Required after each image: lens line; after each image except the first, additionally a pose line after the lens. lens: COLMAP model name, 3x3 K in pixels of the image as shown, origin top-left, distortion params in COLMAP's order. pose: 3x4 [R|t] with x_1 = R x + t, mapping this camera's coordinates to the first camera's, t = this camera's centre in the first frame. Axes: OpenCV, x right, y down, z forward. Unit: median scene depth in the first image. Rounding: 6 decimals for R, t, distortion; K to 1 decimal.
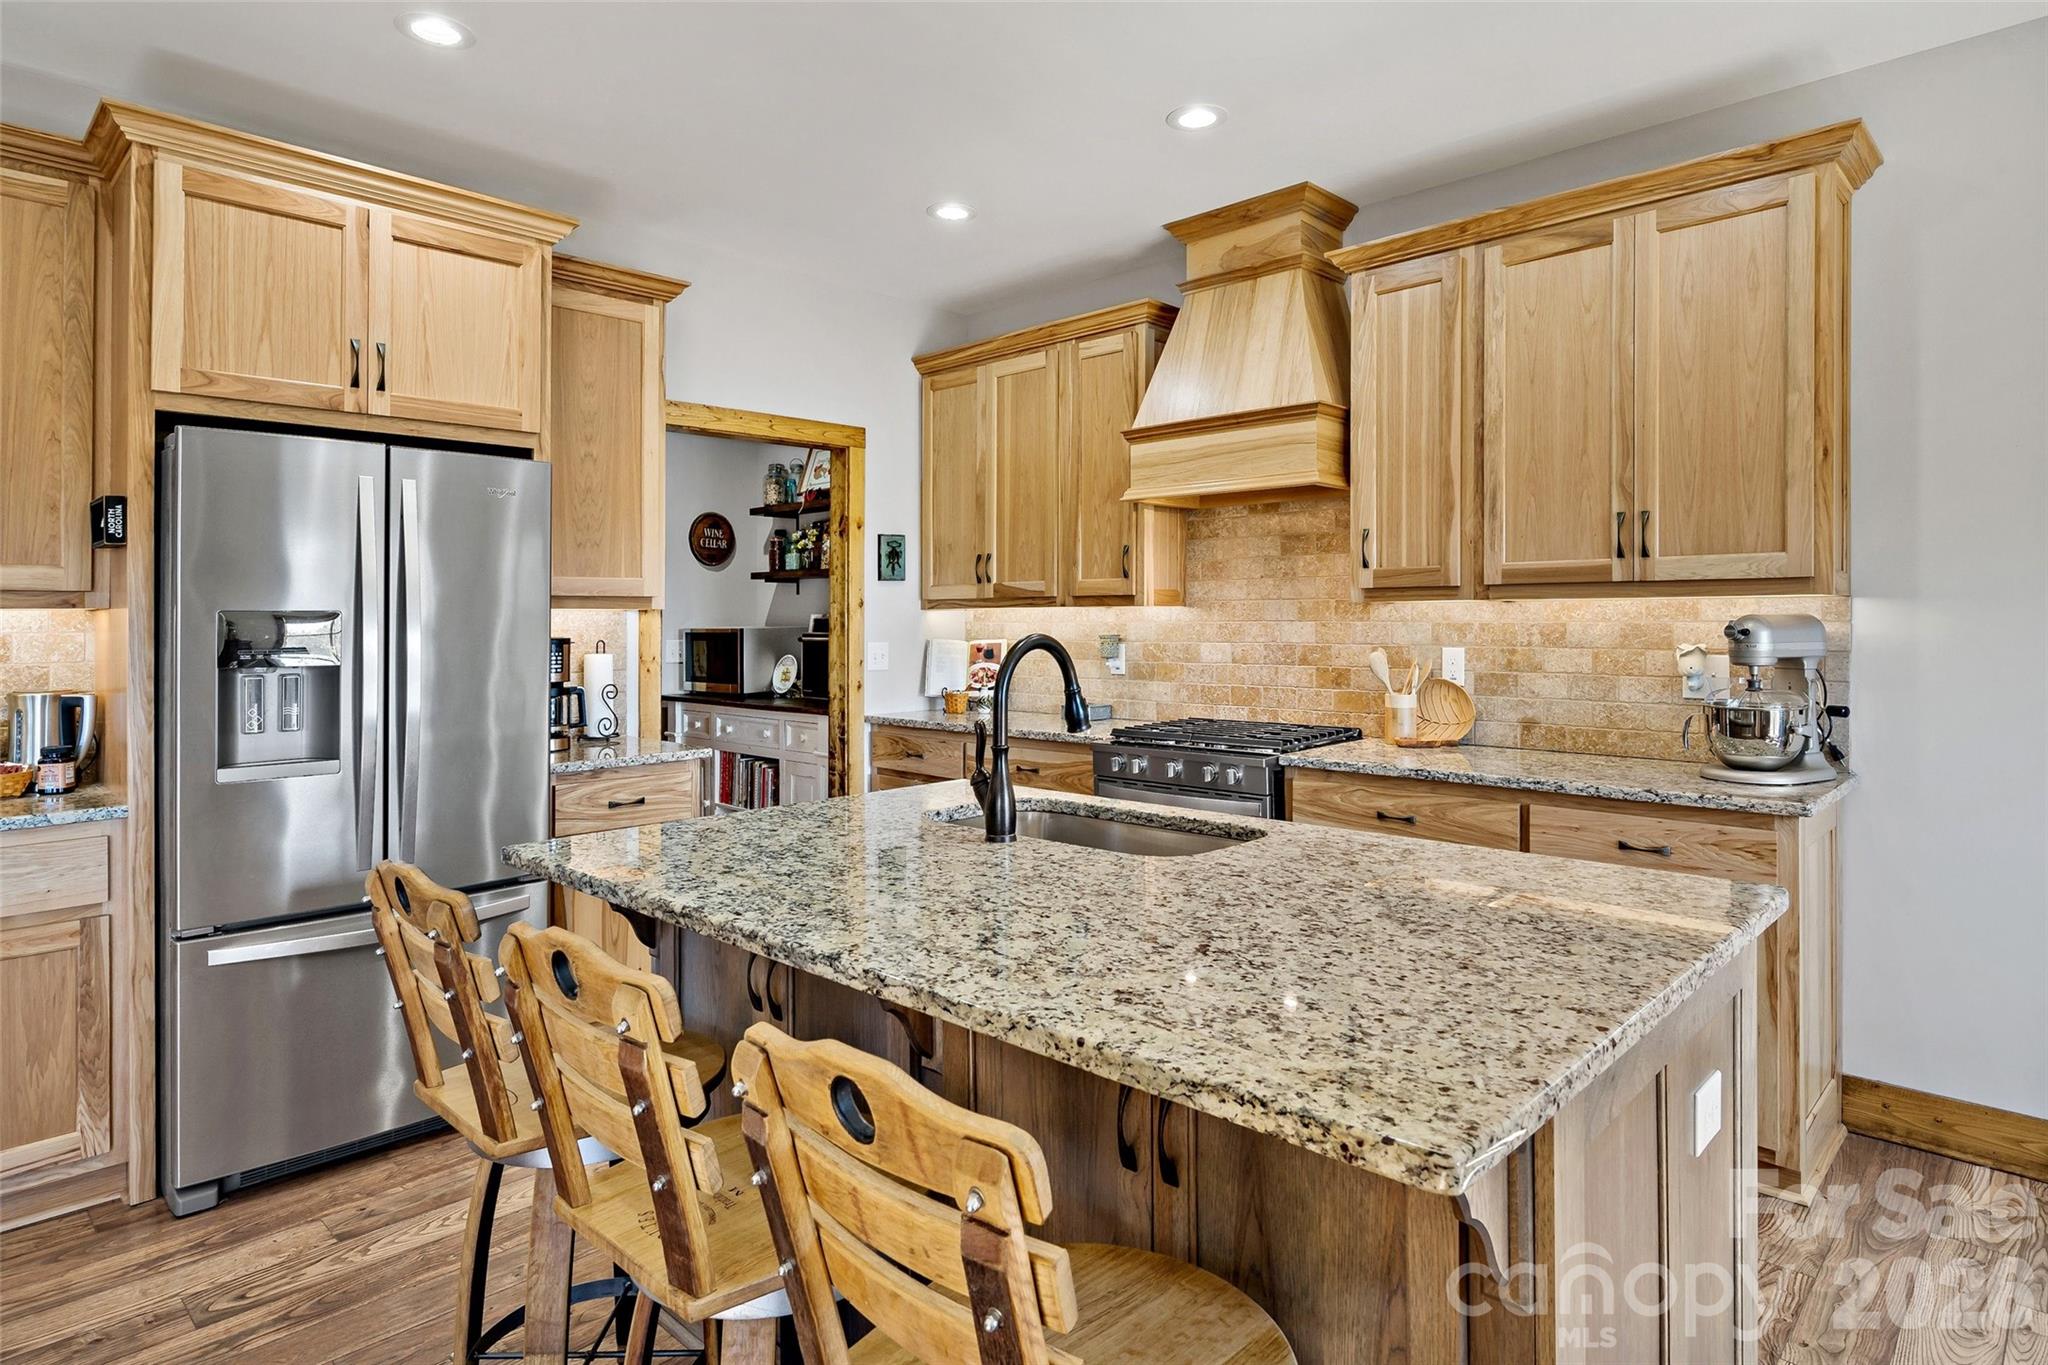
lens RADIAL K [[1140.0, 0, 1023.7], [0, 1140.0, 616.4], [0, 0, 1]] dist [0.009571, -0.001963]
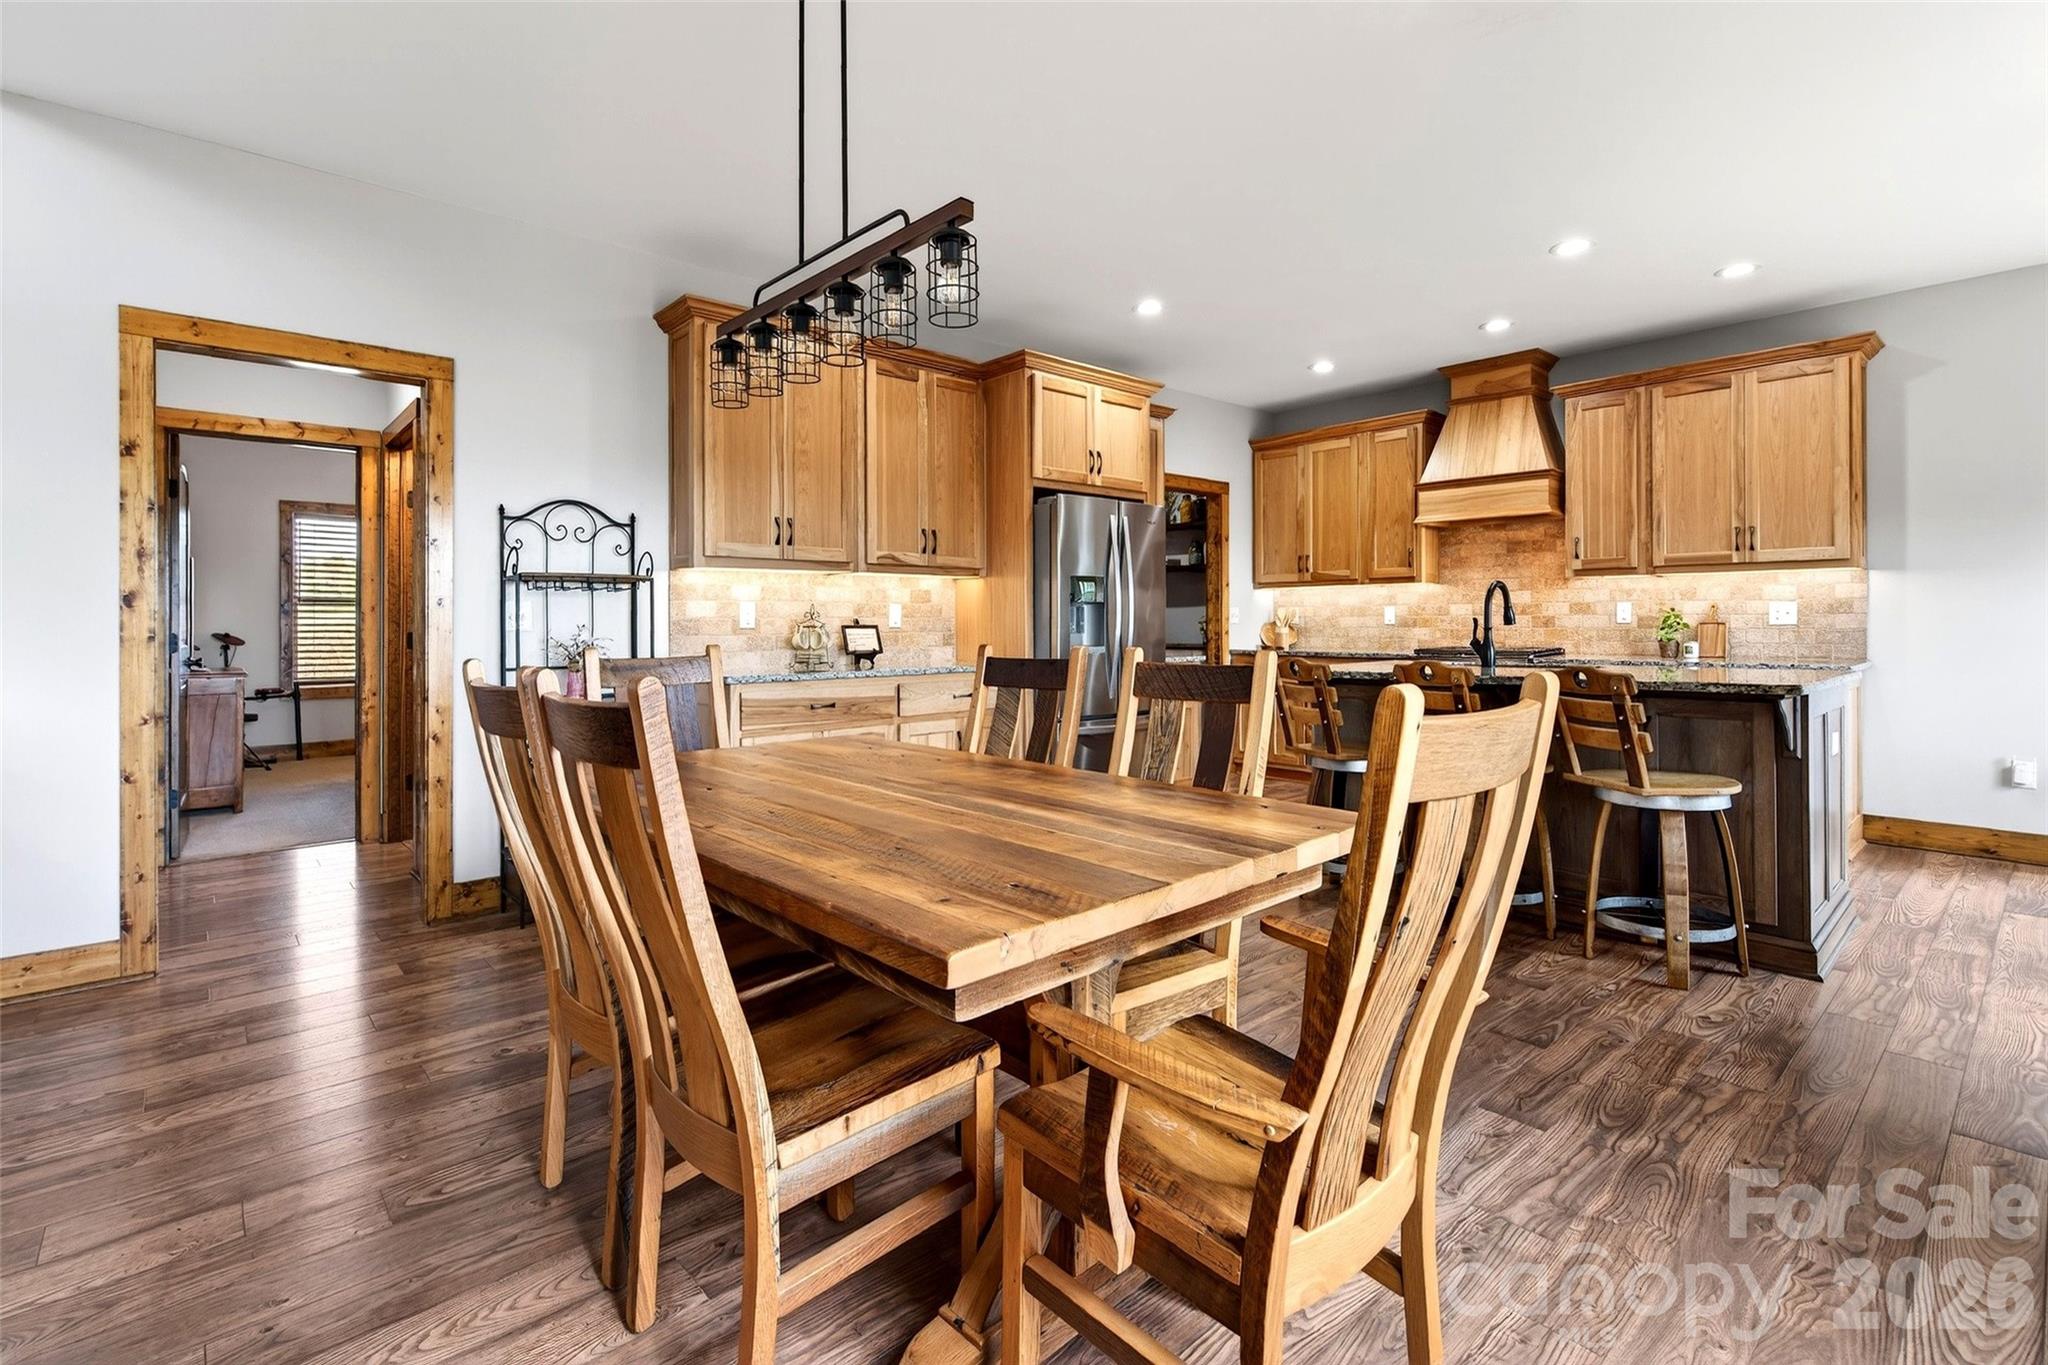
lens RADIAL K [[944.6, 0, 958.7], [0, 944.6, 617.5], [0, 0, 1]] dist [-0.002928, 0.000686]
pose [[0.993943, 0.002147, -0.109872, -0.513272], [-0.002574, 0.999990, -0.003746, 0.059464], [0.109862, 0.004006, 0.993939, -0.612858]]
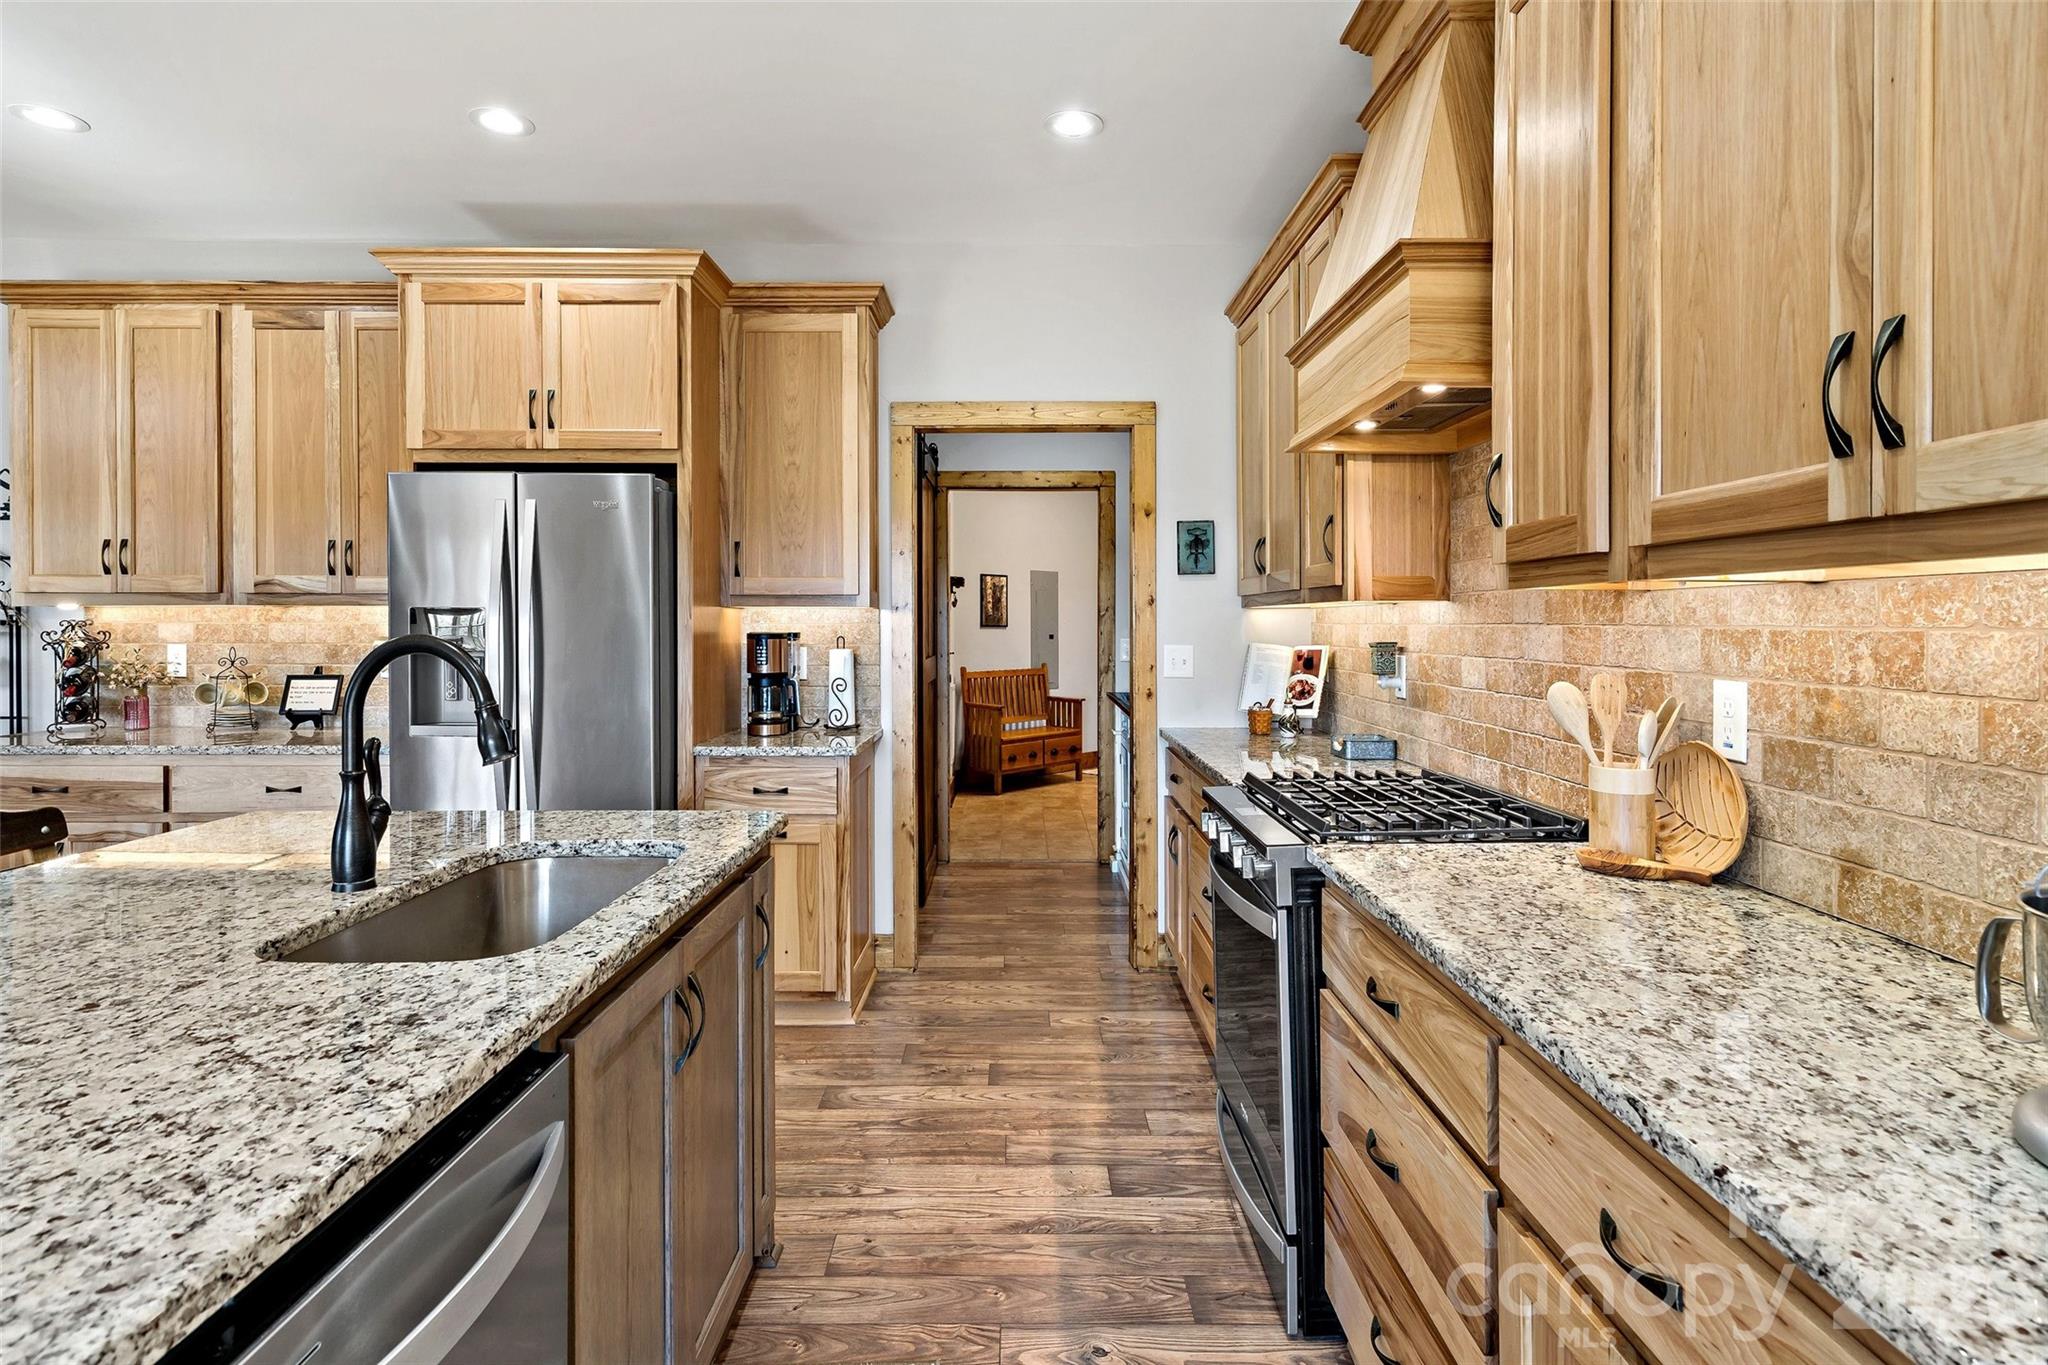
lens RADIAL K [[1046.8, 0, 1014.8], [0, 1046.8, 619.0], [0, 0, 1]] dist [-0.002637, -0.000694]
pose [[0.692092, 0.004888, -0.721793, 0.486308], [-0.004640, 0.999987, 0.002322, 0.001608], [0.721795, 0.001742, 0.692105, 0.477054]]
